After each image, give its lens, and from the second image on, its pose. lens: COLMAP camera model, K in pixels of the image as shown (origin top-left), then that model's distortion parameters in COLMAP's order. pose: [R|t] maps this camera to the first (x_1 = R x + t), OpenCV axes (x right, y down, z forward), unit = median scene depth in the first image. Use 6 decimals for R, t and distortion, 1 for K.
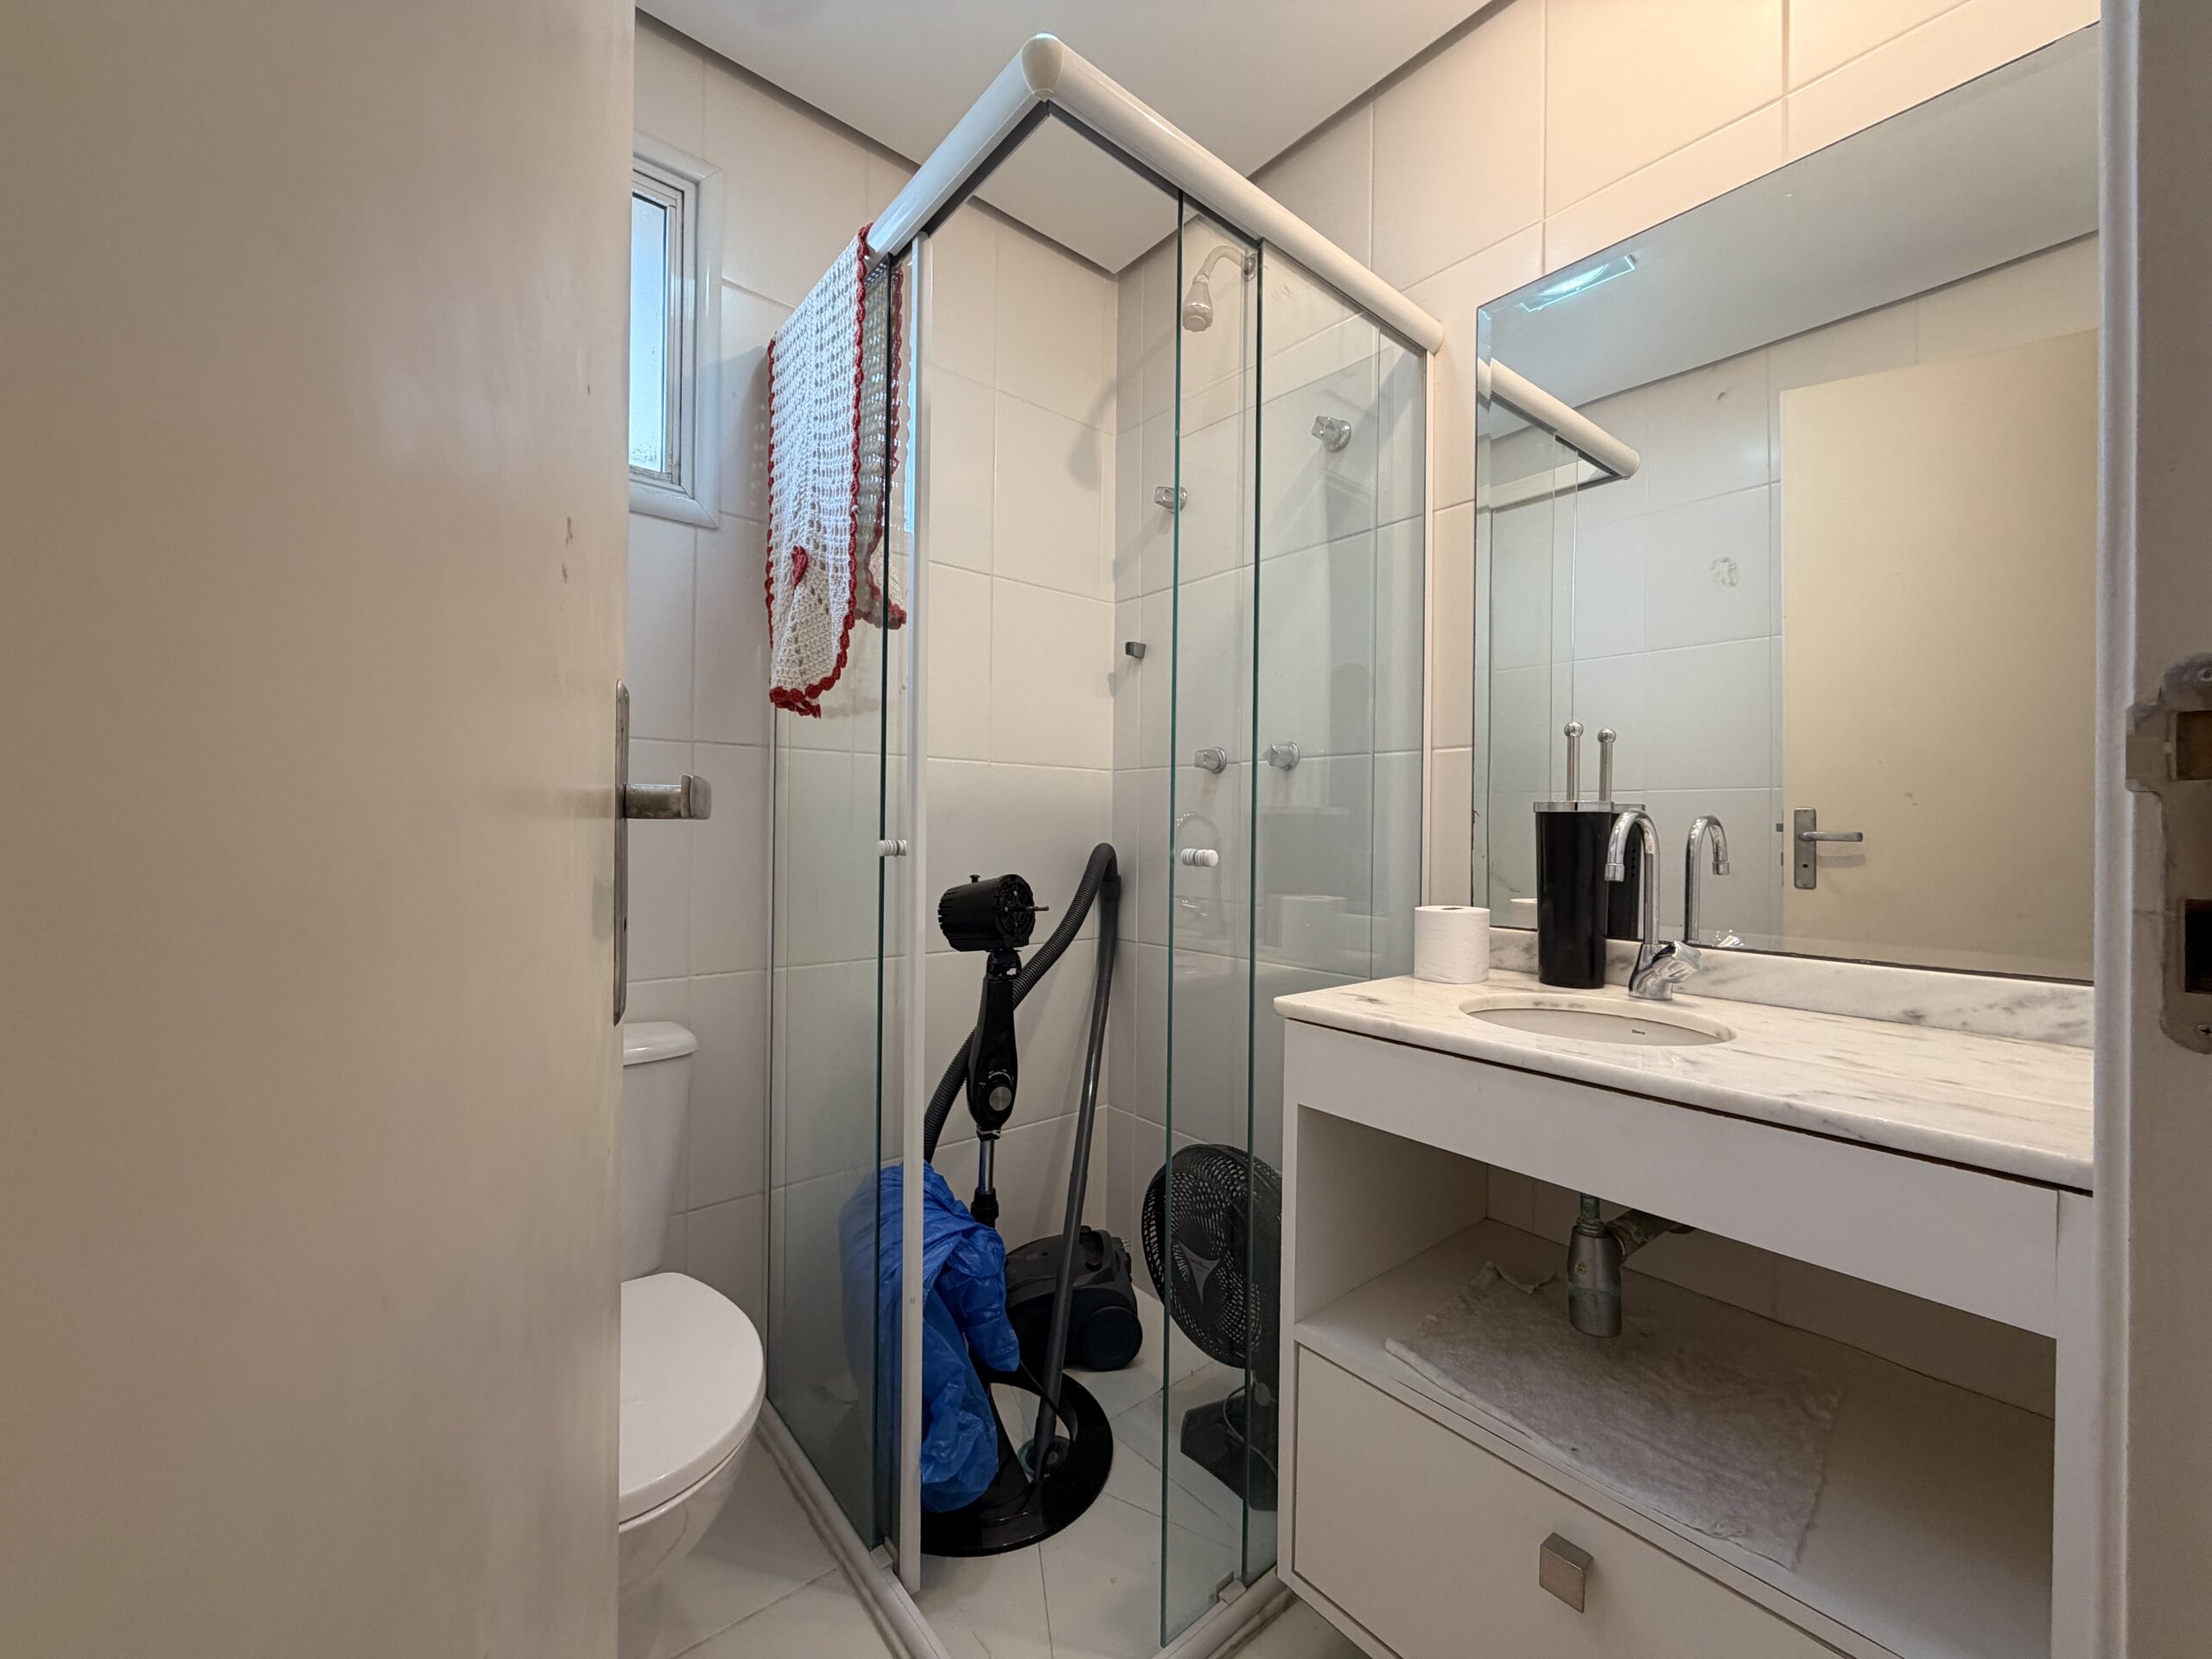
lens RADIAL K [[881.3, 0, 1098.9], [0, 881.3, 824.5], [0, 0, 1]] dist [-0.000156, -0.000073]
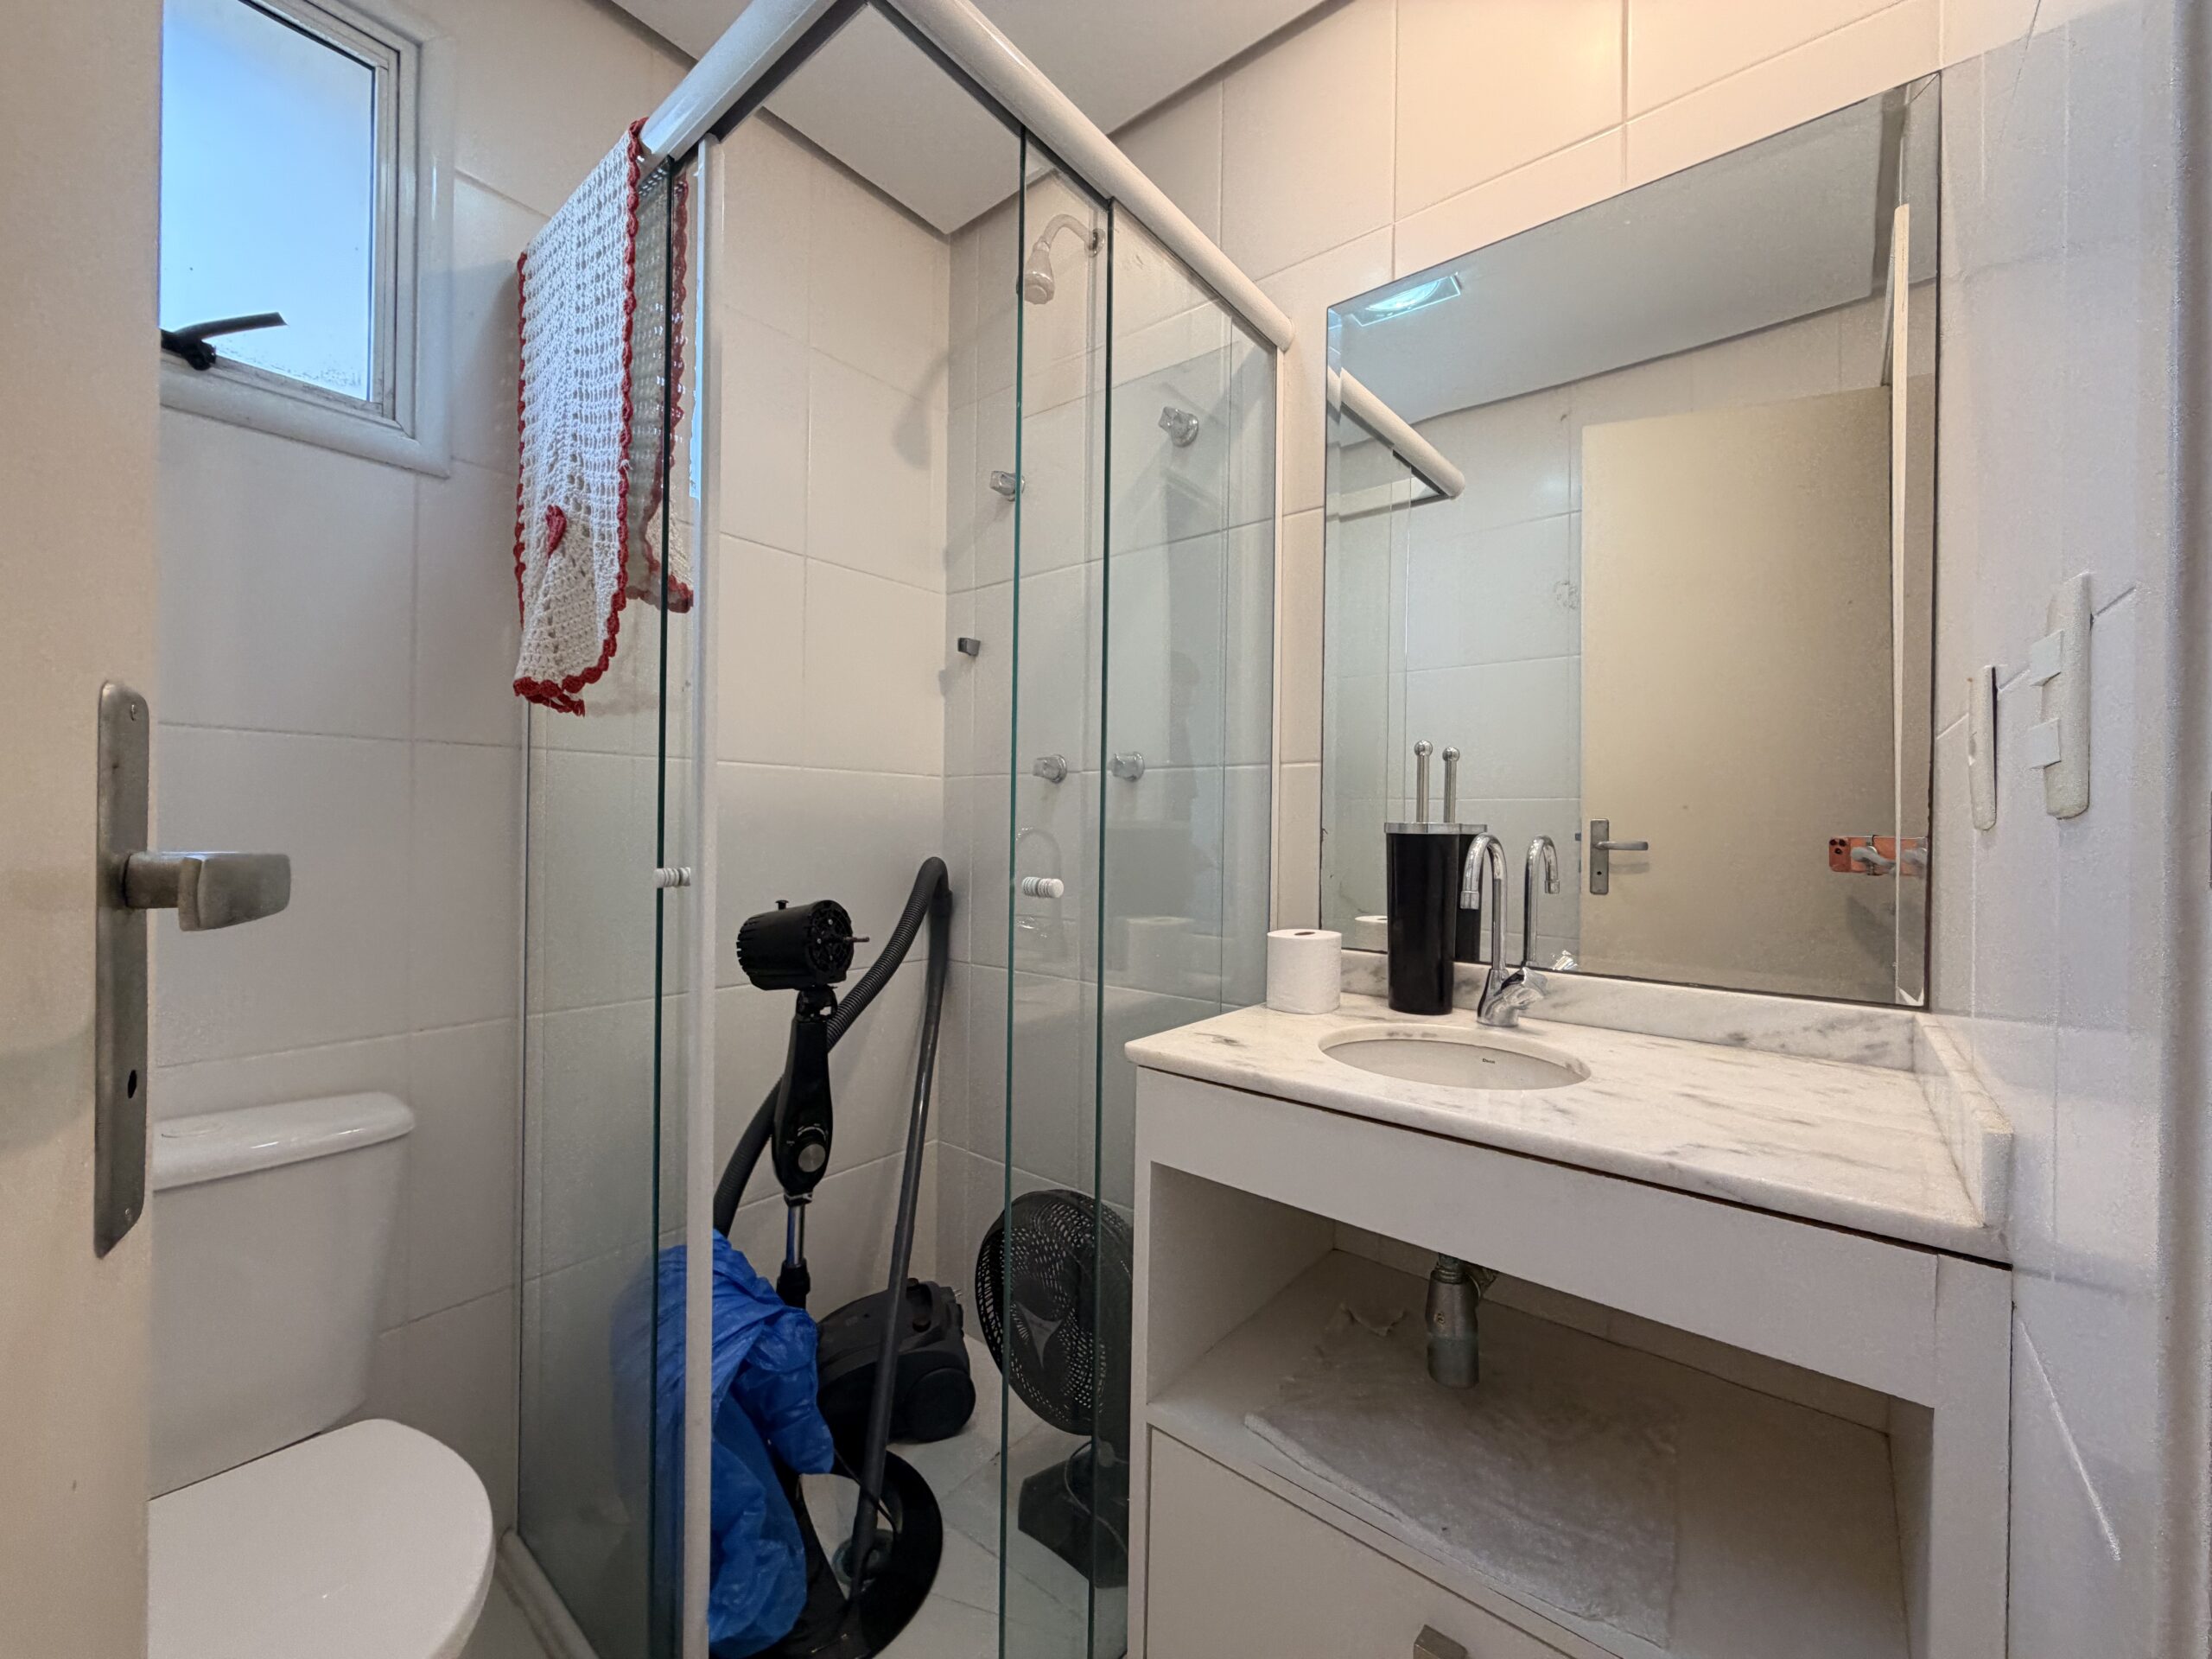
lens RADIAL K [[881.3, 0, 1098.9], [0, 881.3, 824.5], [0, 0, 1]] dist [-0.000156, -0.000073]
pose [[0.982019, 0.001369, 0.188778, 0.001929], [-0.002406, 0.999983, 0.005264, -0.025636], [-0.188768, -0.005624, 0.982006, 0.100466]]
